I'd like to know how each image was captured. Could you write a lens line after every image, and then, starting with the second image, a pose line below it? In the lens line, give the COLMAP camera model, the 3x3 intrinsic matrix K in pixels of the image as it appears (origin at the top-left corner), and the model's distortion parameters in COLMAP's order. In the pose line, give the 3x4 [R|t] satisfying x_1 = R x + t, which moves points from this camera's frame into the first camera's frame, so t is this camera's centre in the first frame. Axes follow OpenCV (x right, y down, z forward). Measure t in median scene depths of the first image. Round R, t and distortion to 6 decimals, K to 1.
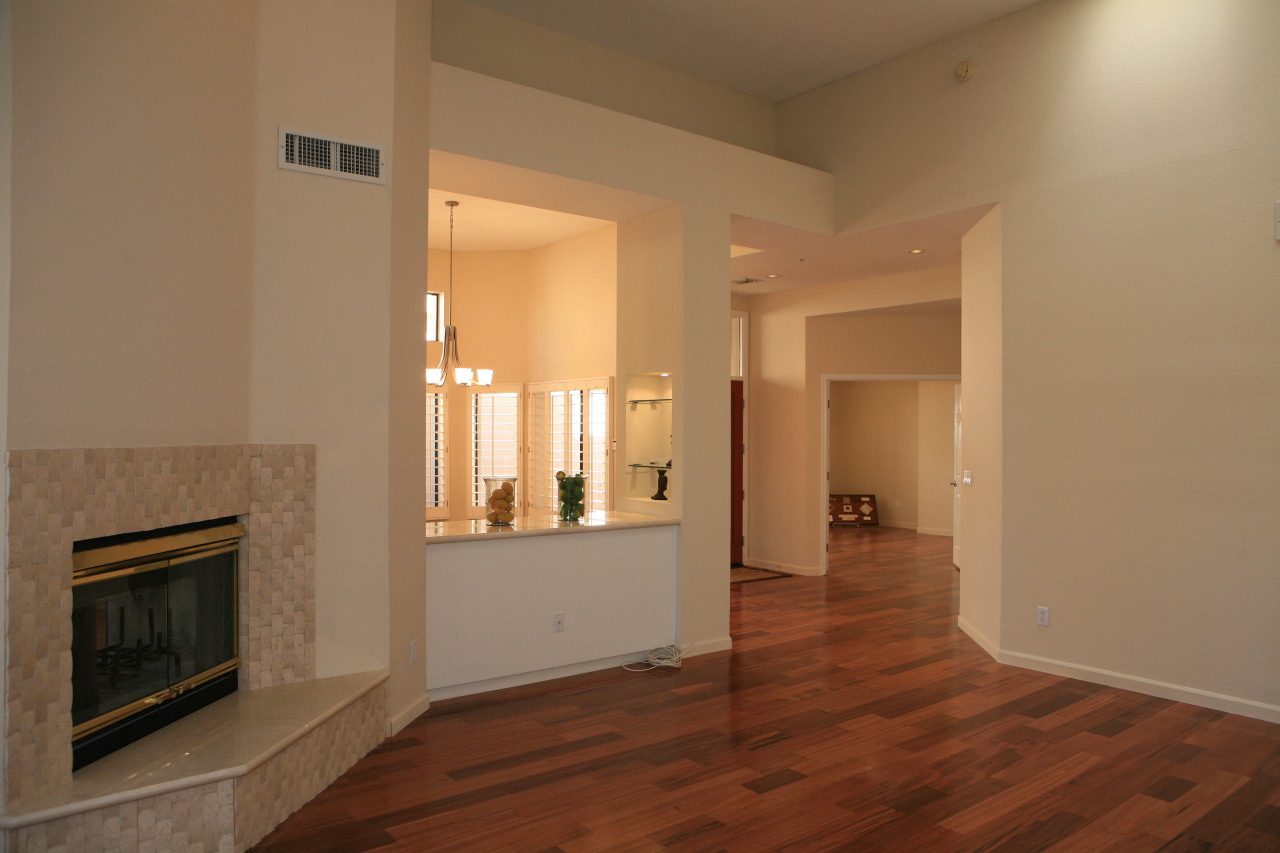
lens RADIAL K [[964.9, 0, 640.0], [0, 964.9, 426.5], [0, 0, 1]] dist [-0.054807, -0.000994]
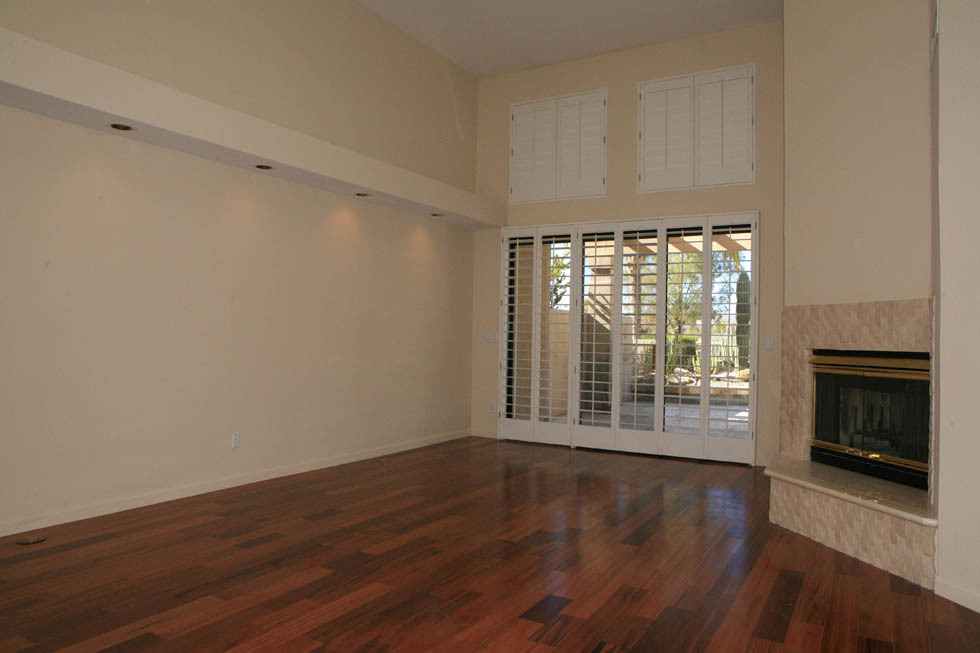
lens RADIAL K [[738.8, 0, 490.0], [0, 738.8, 326.5], [0, 0, 1]] dist [-0.054807, -0.000994]
pose [[-0.935629, -0.028764, -0.351811, 0.478980], [-0.025160, 0.999574, -0.014812, 0.085914], [0.352087, -0.005007, -0.935954, 1.711063]]
